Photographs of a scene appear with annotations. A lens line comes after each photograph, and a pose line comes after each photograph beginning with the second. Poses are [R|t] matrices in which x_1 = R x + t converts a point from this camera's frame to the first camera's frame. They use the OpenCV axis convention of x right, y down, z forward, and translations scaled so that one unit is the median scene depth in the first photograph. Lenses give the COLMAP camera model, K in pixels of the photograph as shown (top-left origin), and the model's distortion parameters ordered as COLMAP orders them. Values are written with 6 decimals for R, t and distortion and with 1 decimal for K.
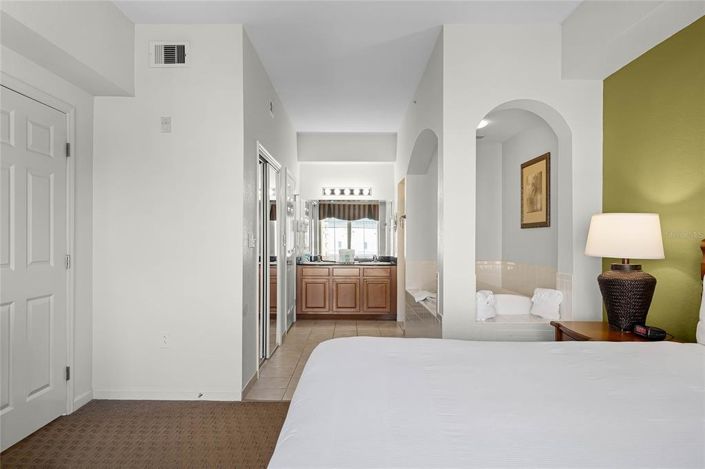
lens RADIAL K [[457.8, 0, 352.5], [0, 457.8, 234.5], [0, 0, 1]] dist [0.004640, -0.000509]
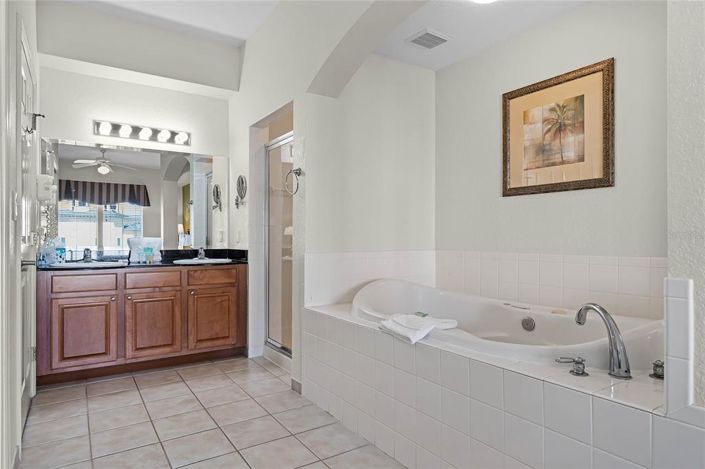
lens RADIAL K [[411.6, 0, 347.8], [0, 411.6, 234.4], [0, 0, 1]] dist [-0.003475, -0.000552]
pose [[0.831415, -0.001476, 0.555650, -0.098956], [-0.001832, 0.999984, 0.005397, 0.029500], [-0.555649, -0.005506, 0.831399, 0.524570]]
